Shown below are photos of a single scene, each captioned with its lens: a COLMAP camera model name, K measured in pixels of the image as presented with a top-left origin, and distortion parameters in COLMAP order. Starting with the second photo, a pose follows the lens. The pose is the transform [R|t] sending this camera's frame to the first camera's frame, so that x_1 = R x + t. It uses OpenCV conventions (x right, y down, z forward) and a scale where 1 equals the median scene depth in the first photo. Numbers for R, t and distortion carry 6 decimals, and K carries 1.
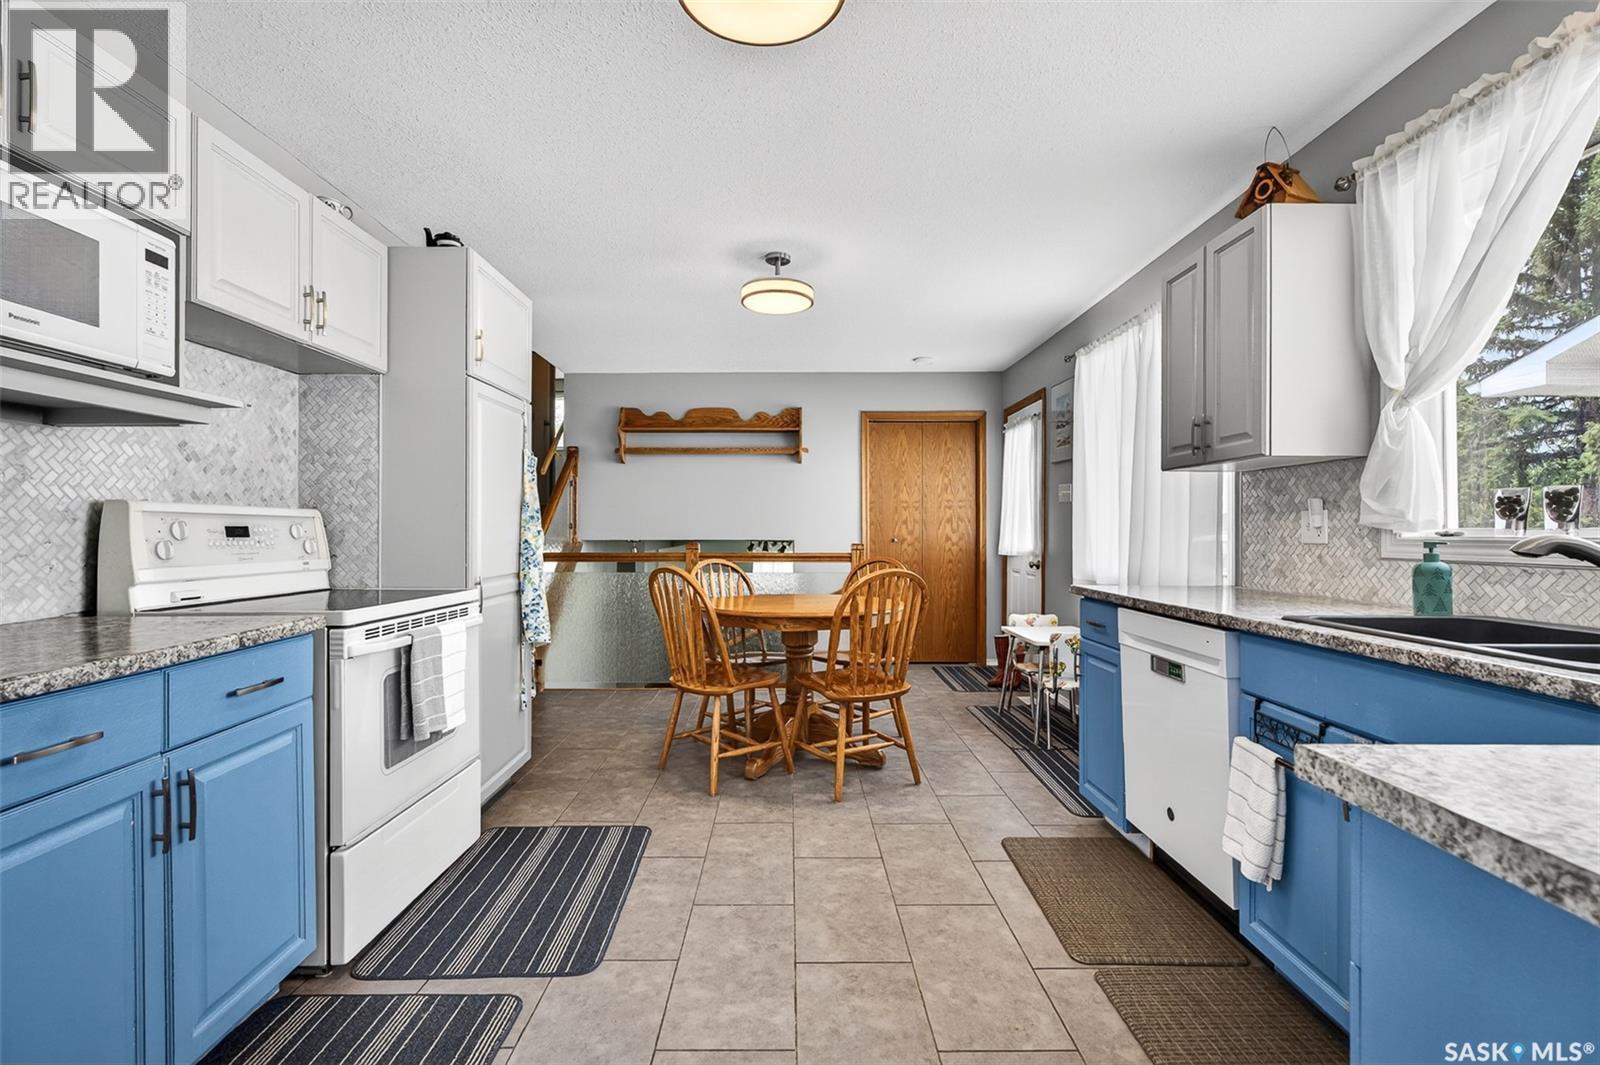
lens RADIAL K [[715.1, 0, 794.0], [0, 715.1, 527.0], [0, 0, 1]] dist [0.000815, 0.000652]
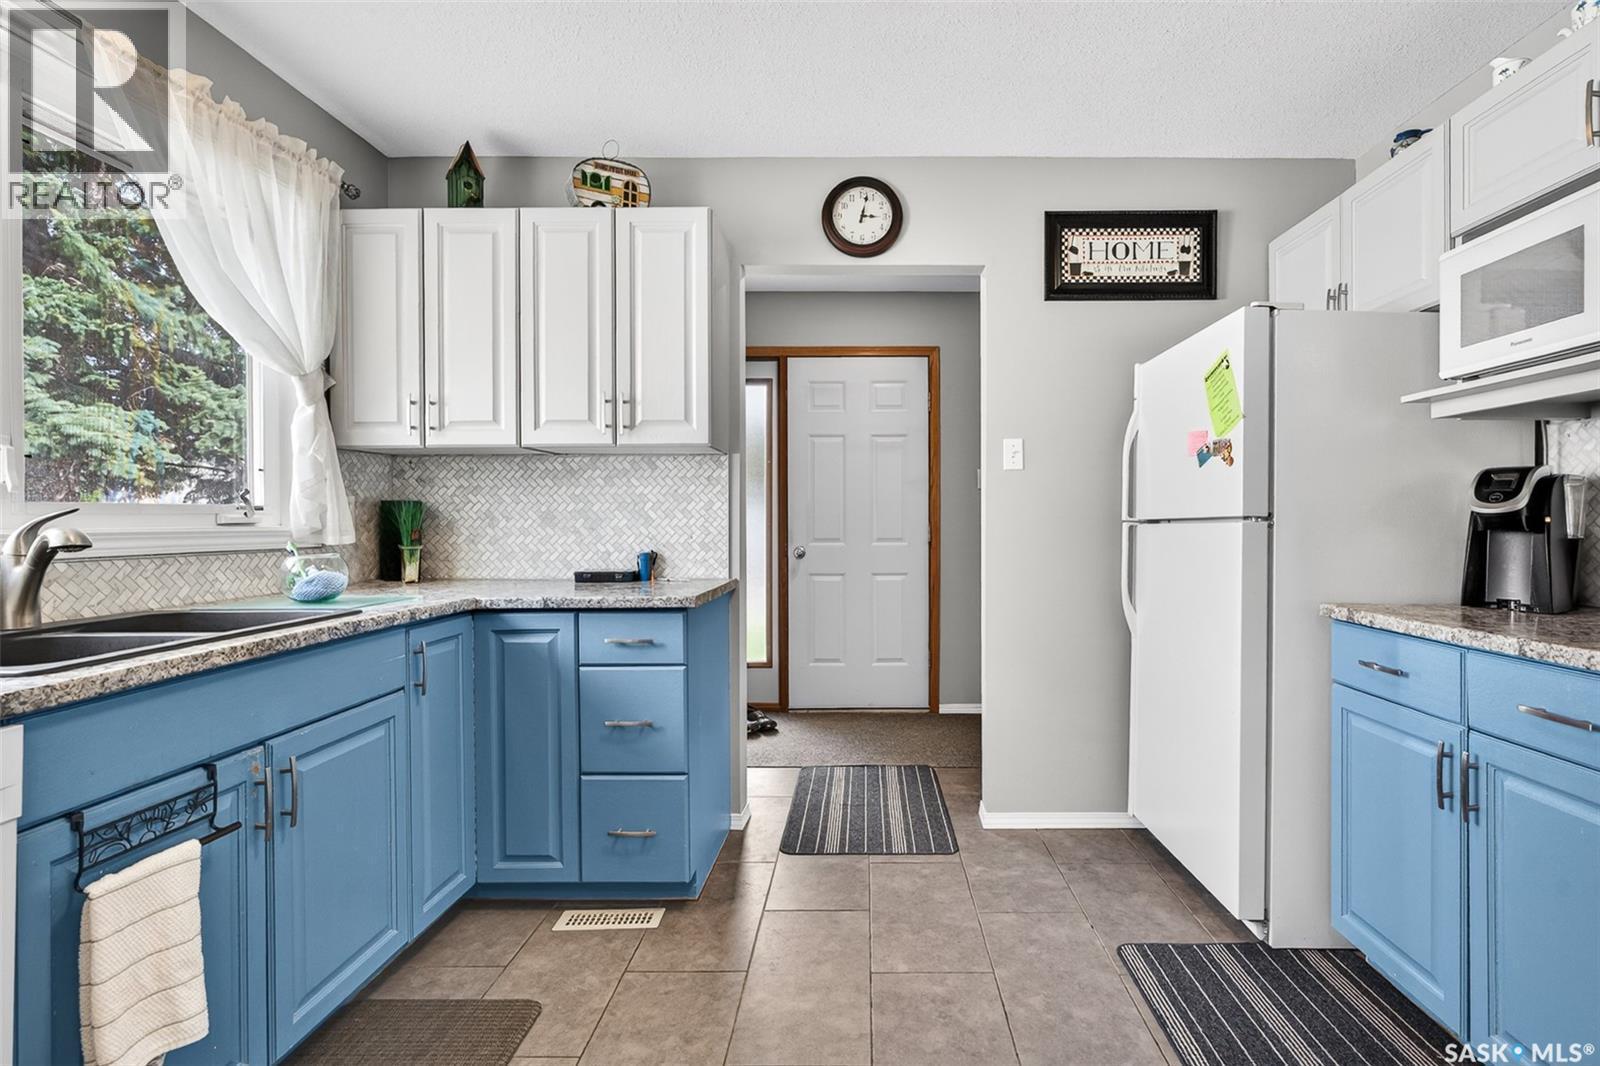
lens RADIAL K [[766.9, 0, 831.3], [0, 766.9, 524.0], [0, 0, 1]] dist [-0.001709, -0.000104]
pose [[-0.998620, 0.001379, 0.052506, 0.000703], [0.001501, 0.999996, 0.002269, 0.001922], [-0.052502, 0.002345, -0.998618, 0.613918]]
